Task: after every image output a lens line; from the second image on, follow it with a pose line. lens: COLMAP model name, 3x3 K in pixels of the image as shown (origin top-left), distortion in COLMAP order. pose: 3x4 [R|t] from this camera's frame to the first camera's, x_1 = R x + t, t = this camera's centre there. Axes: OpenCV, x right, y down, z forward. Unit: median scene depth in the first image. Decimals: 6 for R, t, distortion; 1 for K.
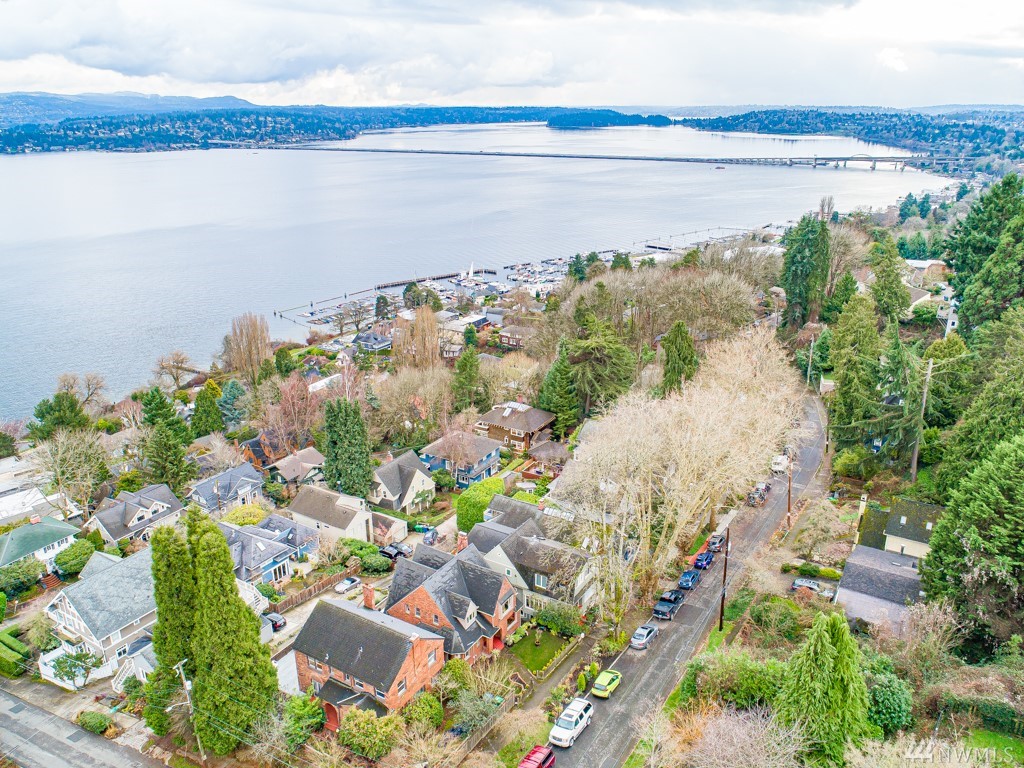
lens RADIAL K [[772.4, 0, 512.0], [0, 772.4, 384.0], [0, 0, 1]] dist [-0.020764, 0.005410]
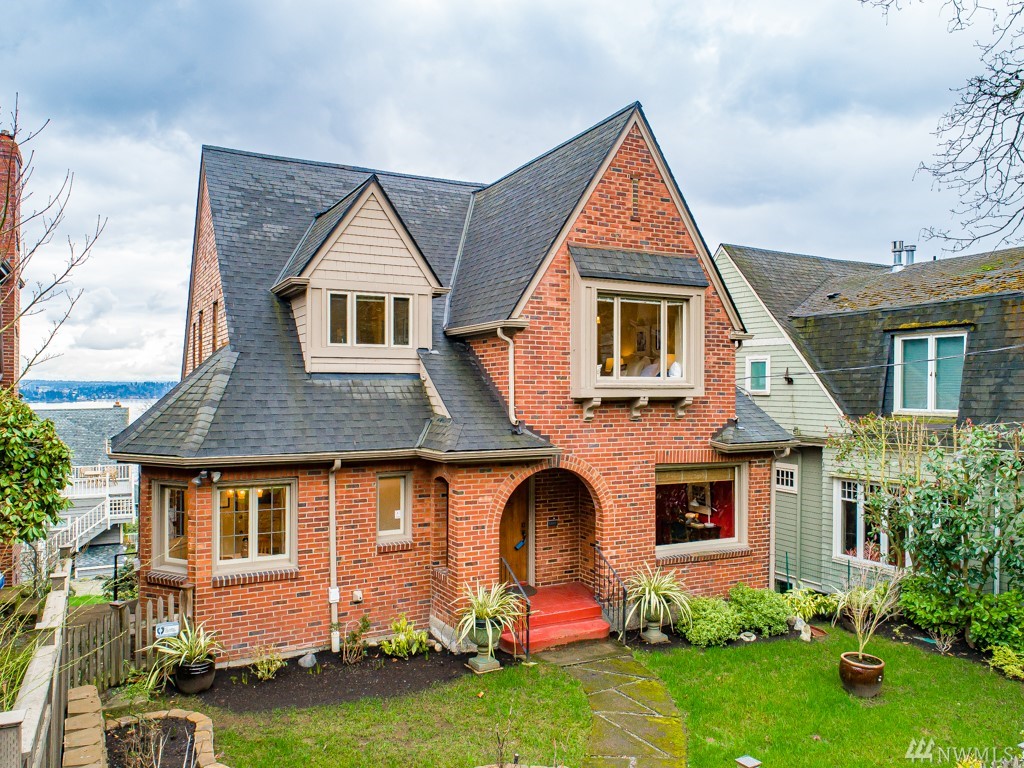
lens RADIAL K [[772.4, 0, 512.0], [0, 772.4, 384.0], [0, 0, 1]] dist [-0.020764, 0.005410]
pose [[0.858011, 0.009849, -0.513537, 0.029782], [-0.182286, 0.940572, -0.286523, 0.210179], [0.480197, 0.339450, 0.808816, 0.529989]]
